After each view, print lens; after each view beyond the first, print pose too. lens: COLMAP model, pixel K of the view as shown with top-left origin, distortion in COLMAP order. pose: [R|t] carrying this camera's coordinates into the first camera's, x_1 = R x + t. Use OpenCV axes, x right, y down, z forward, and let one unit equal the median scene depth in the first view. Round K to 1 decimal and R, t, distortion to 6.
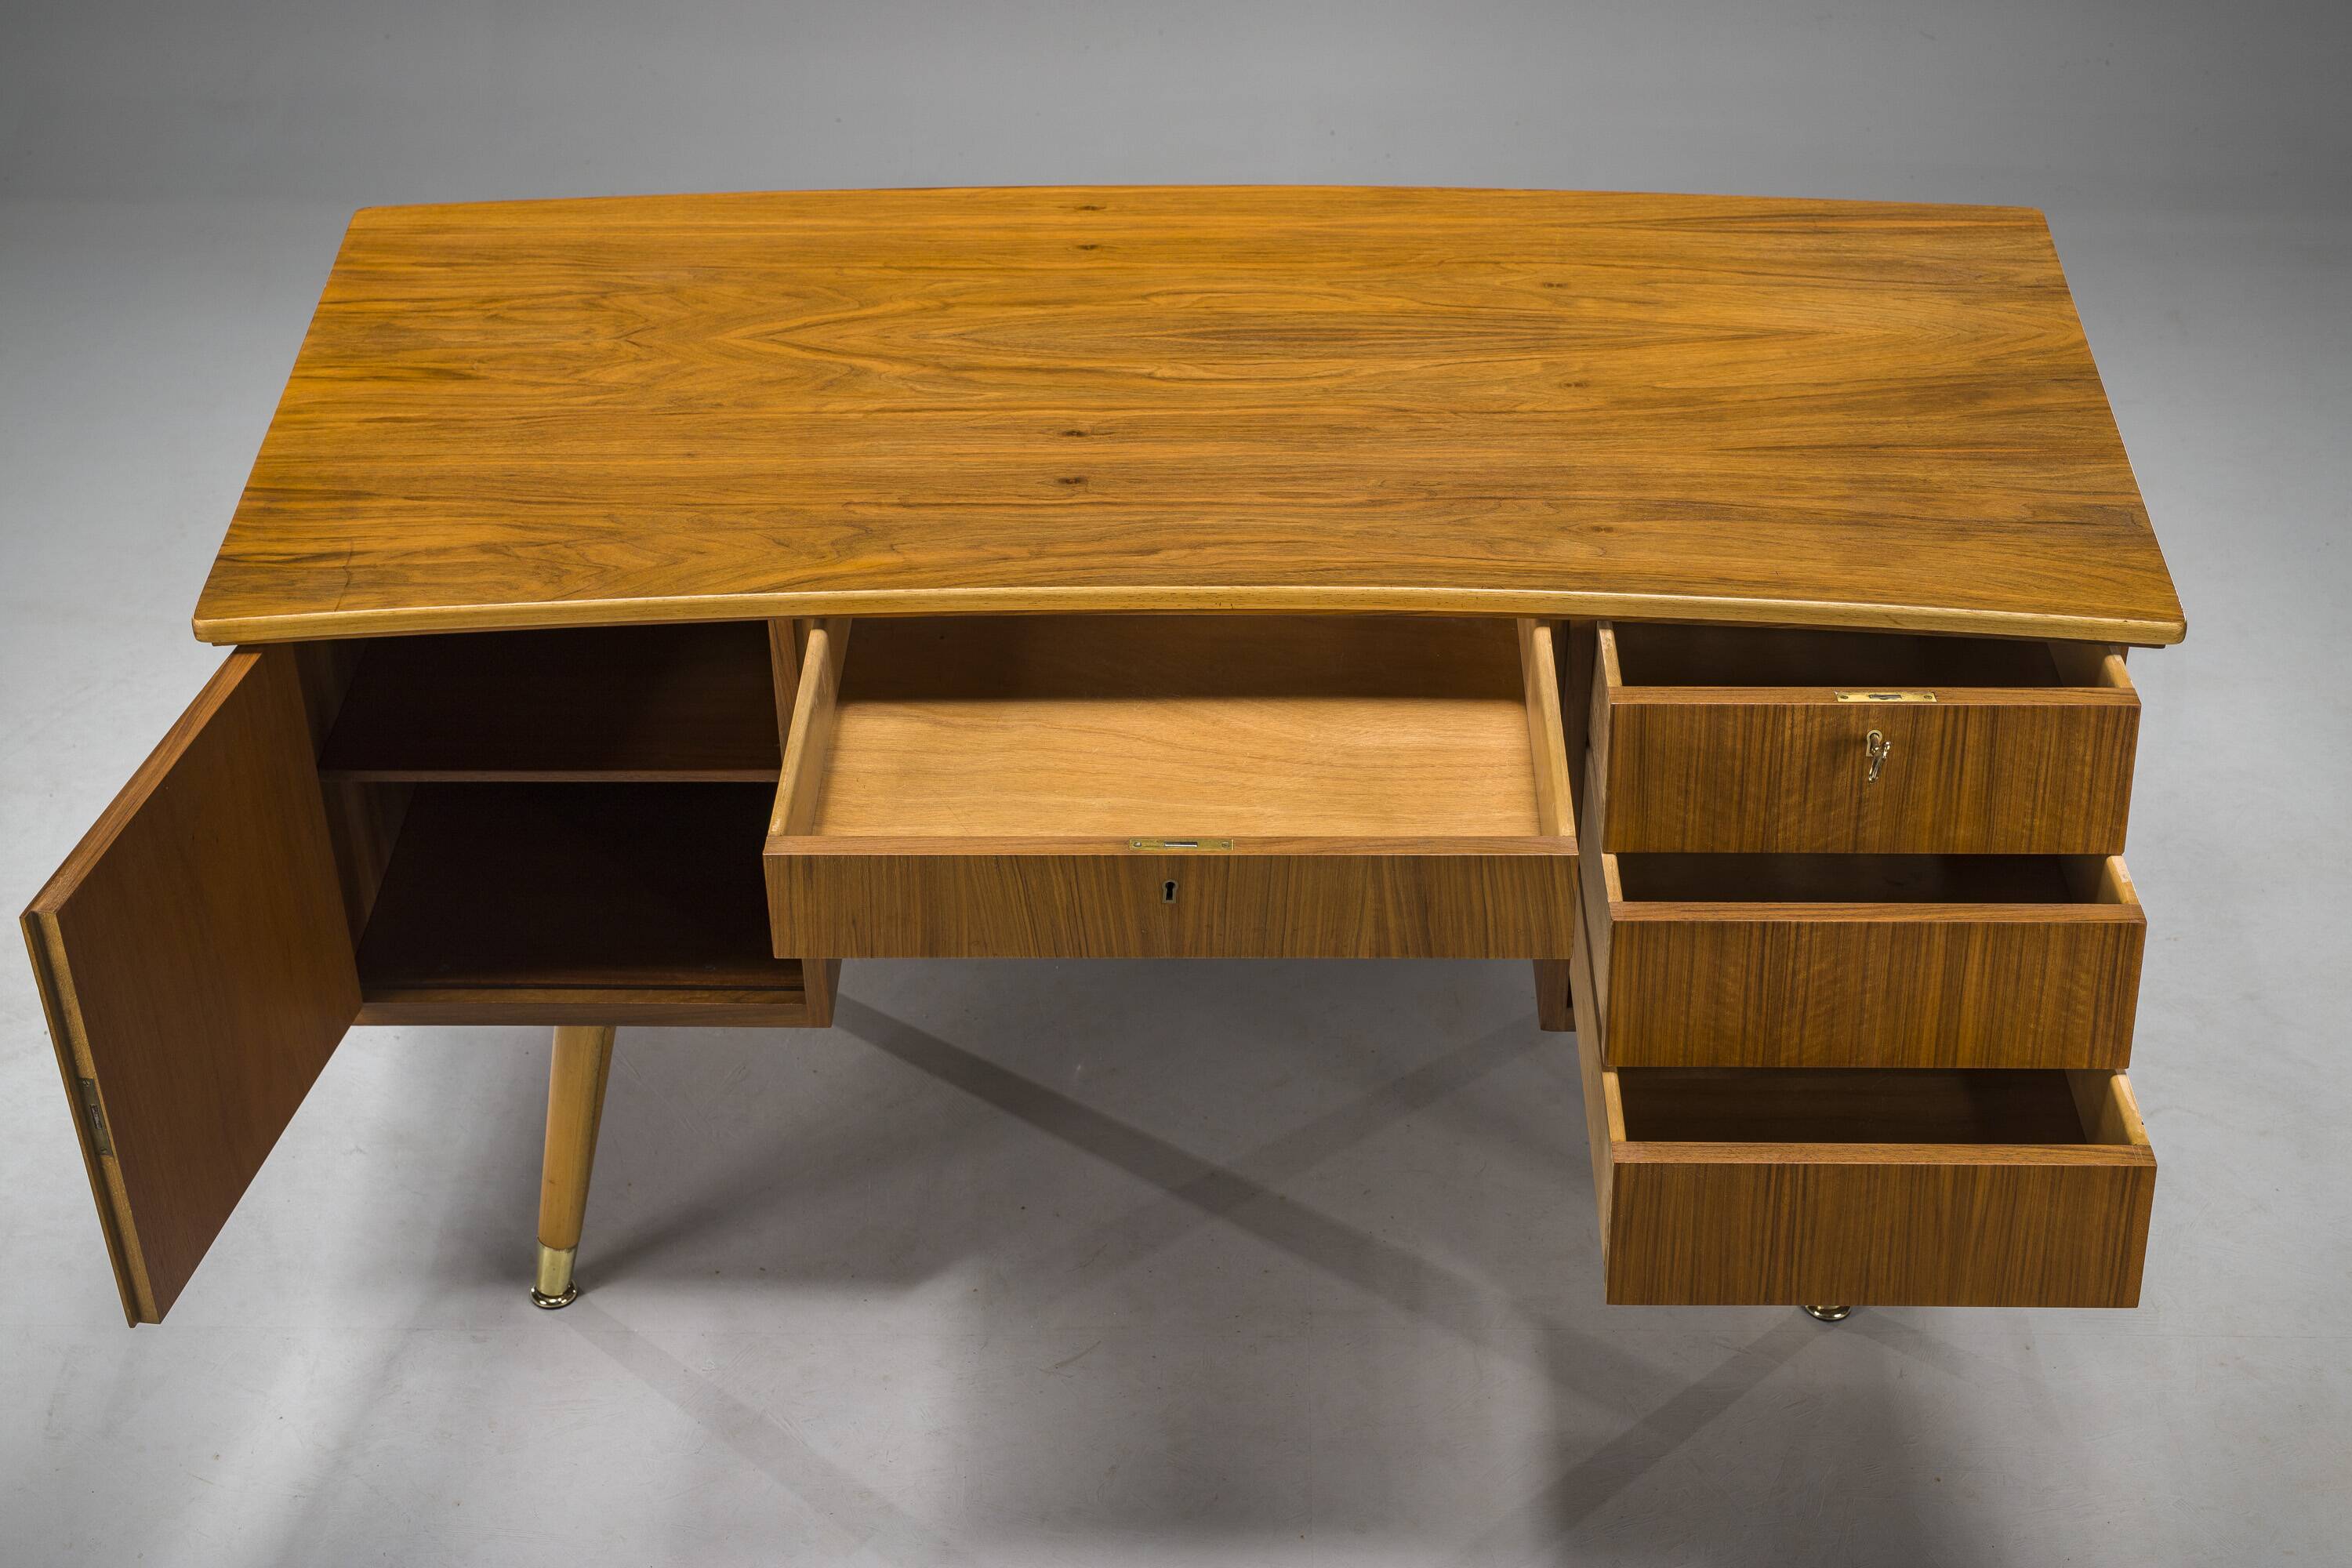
lens RADIAL K [[3319.6, 0, 1174.7], [0, 3319.6, 815.4], [0, 0, 1]] dist [-0.003376, 0.000000]
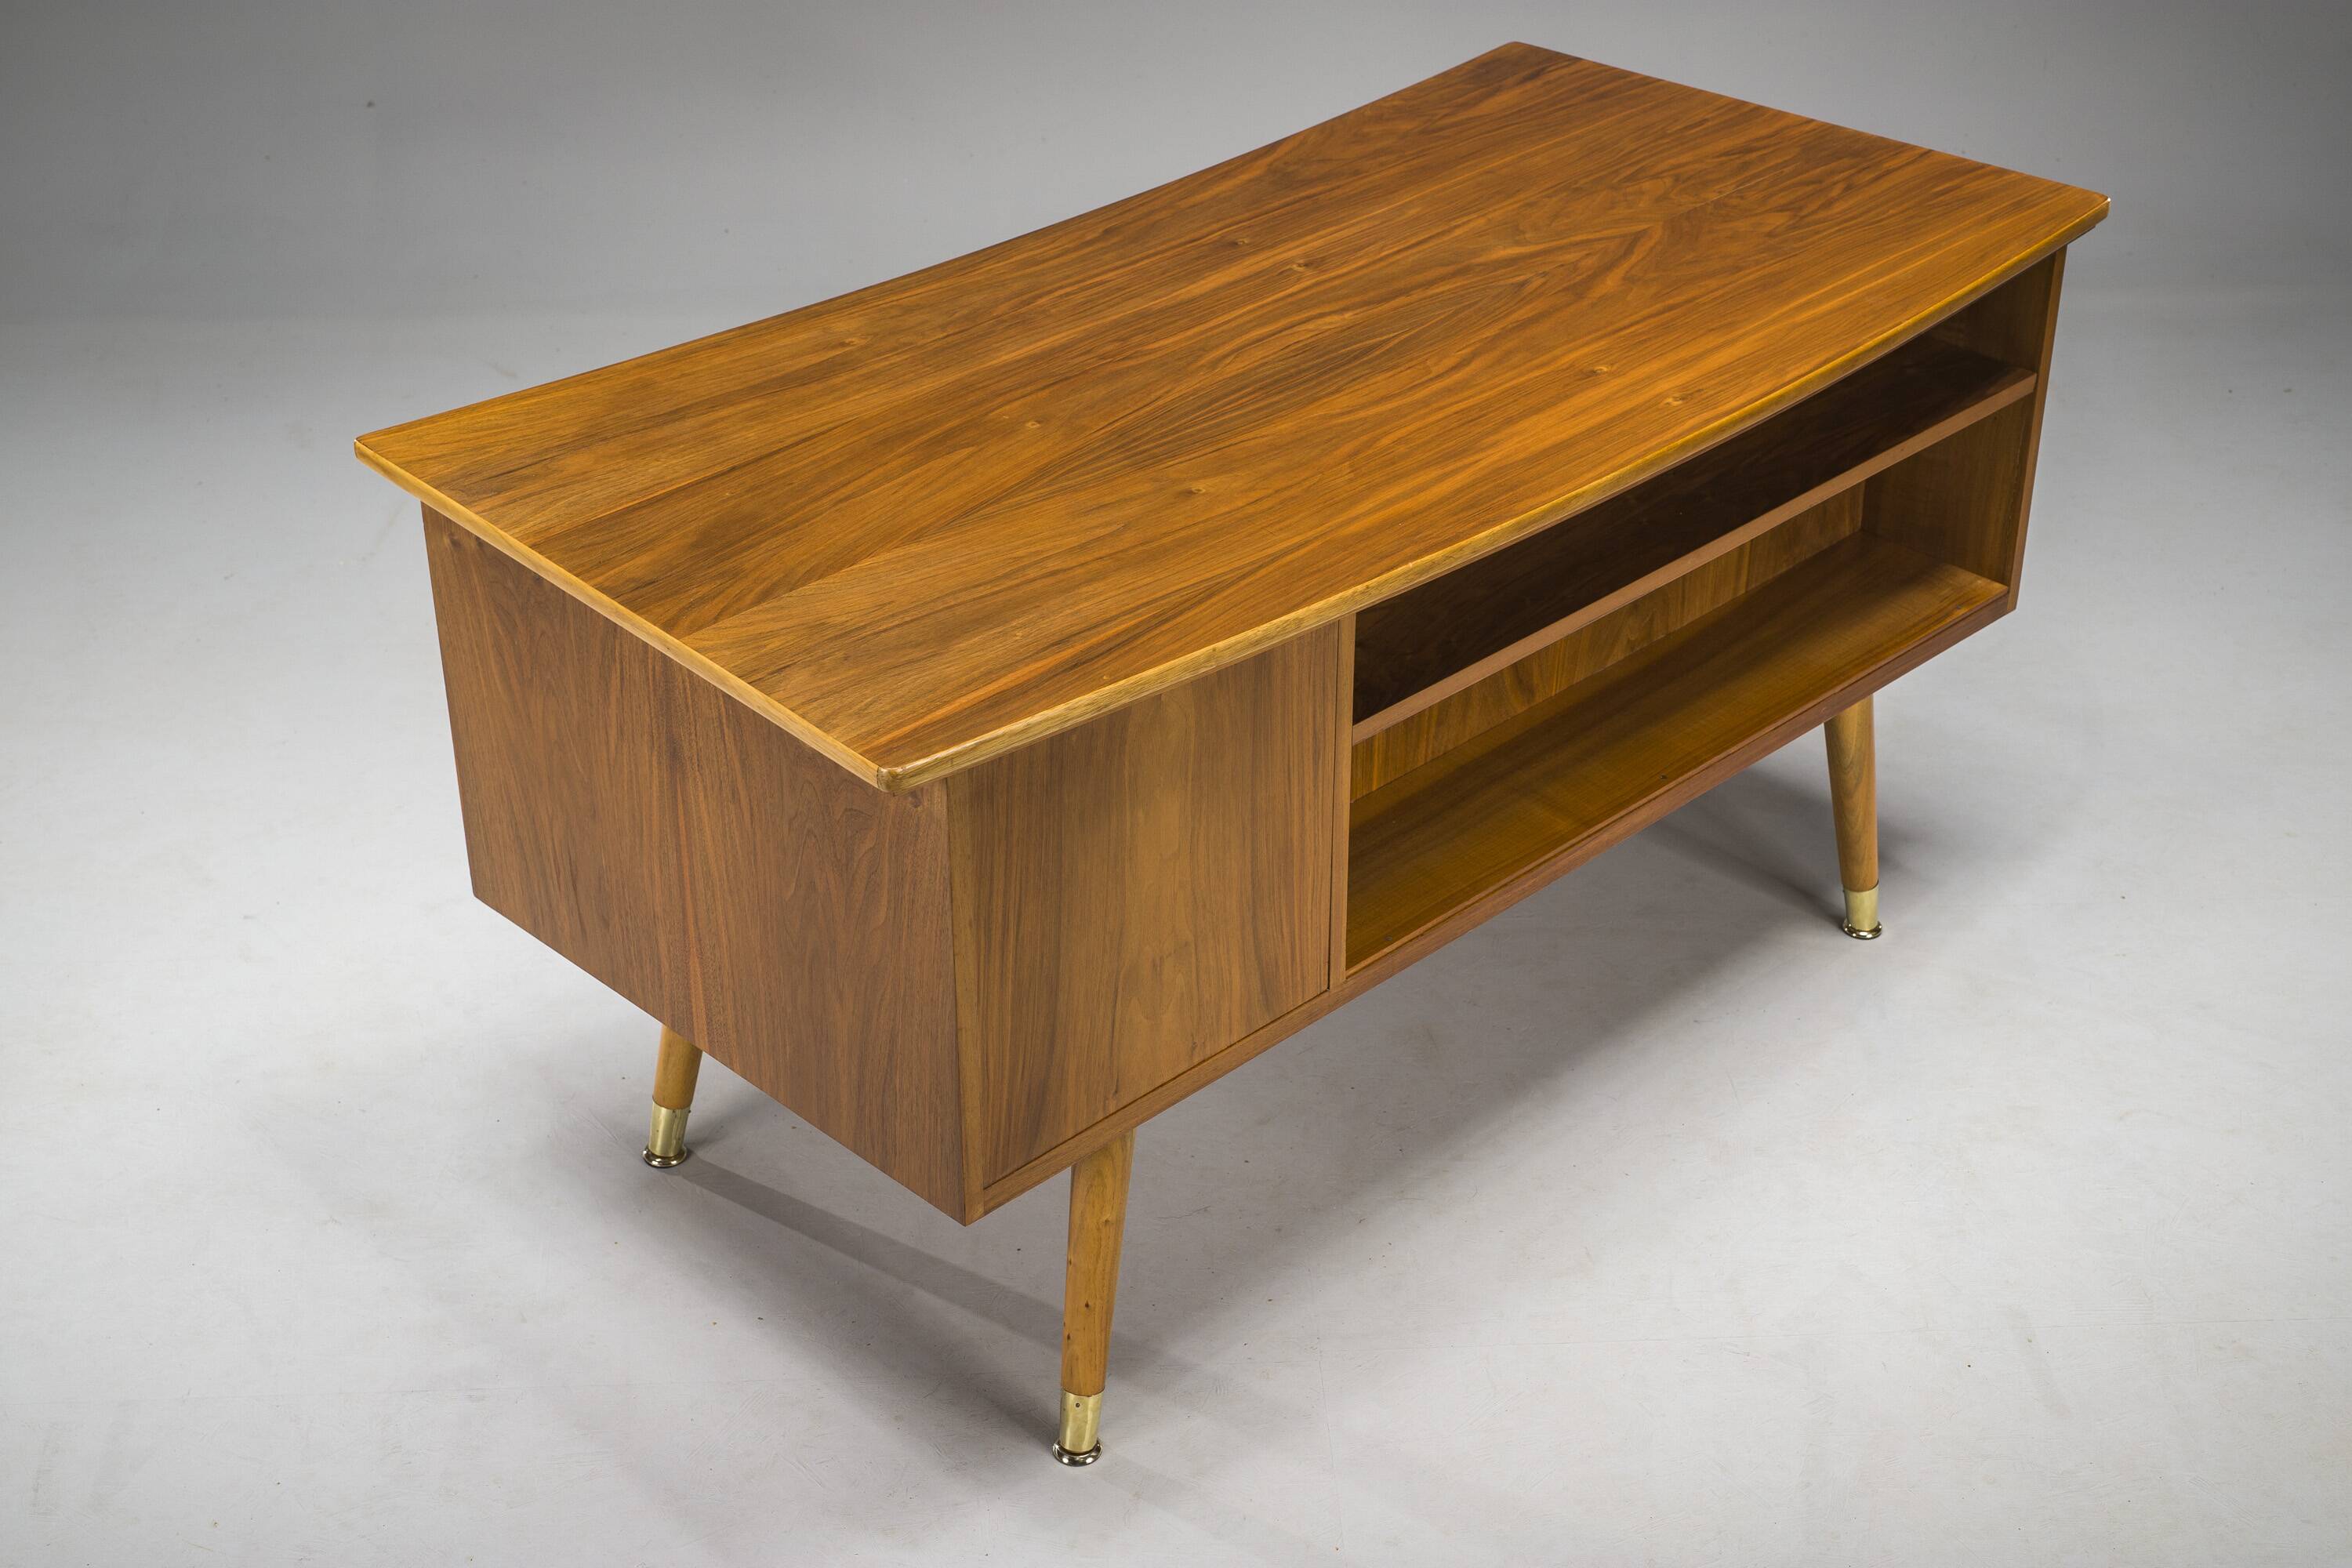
lens RADIAL K [[3319.6, 0, 1186.3], [0, 3319.6, 787.2], [0, 0, 1]] dist [-0.003376, 0.000000]
pose [[-0.695528, 0.374534, -0.613160, 0.794527], [-0.405604, 0.499736, 0.765342, -0.918211], [0.593065, 0.781017, -0.195668, 1.397236]]
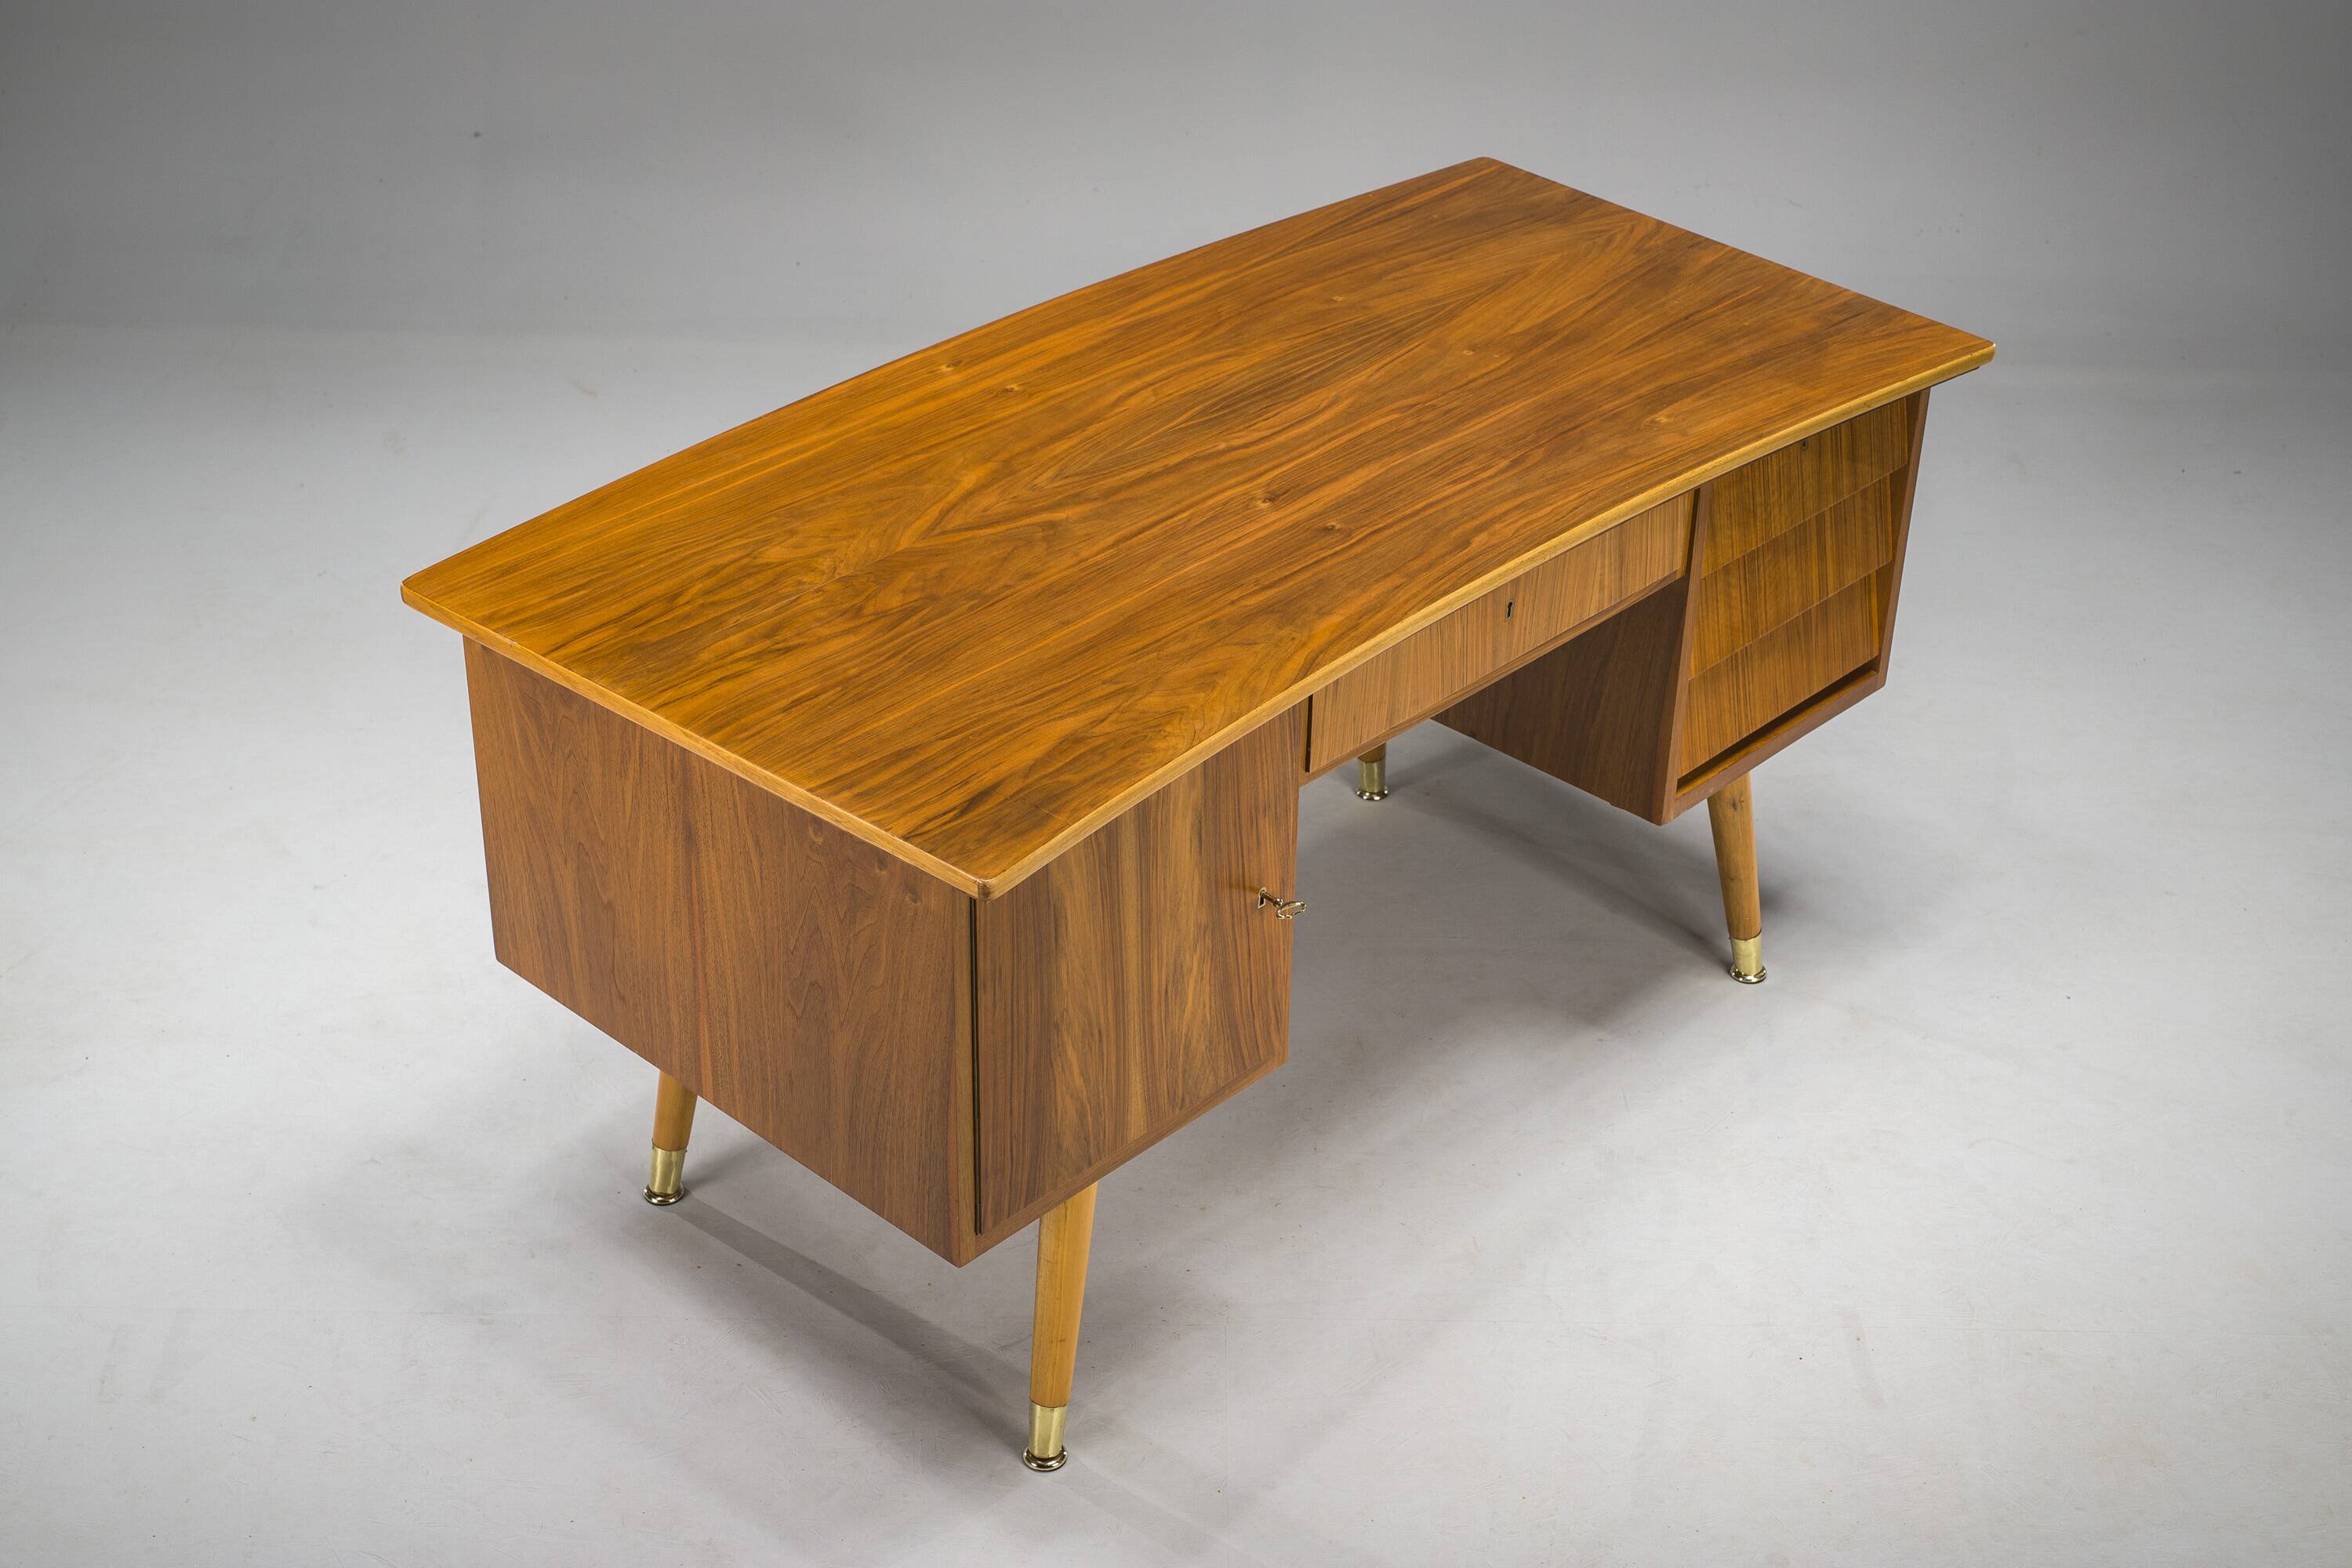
lens RADIAL K [[3319.6, 0, 1219.3], [0, 3319.6, 808.6], [0, 0, 1]] dist [-0.003376, 0.000000]
pose [[0.664879, -0.370486, 0.648595, -0.876280], [0.400069, 0.909904, 0.109635, -0.157838], [-0.630777, 0.186589, 0.753196, 0.157364]]
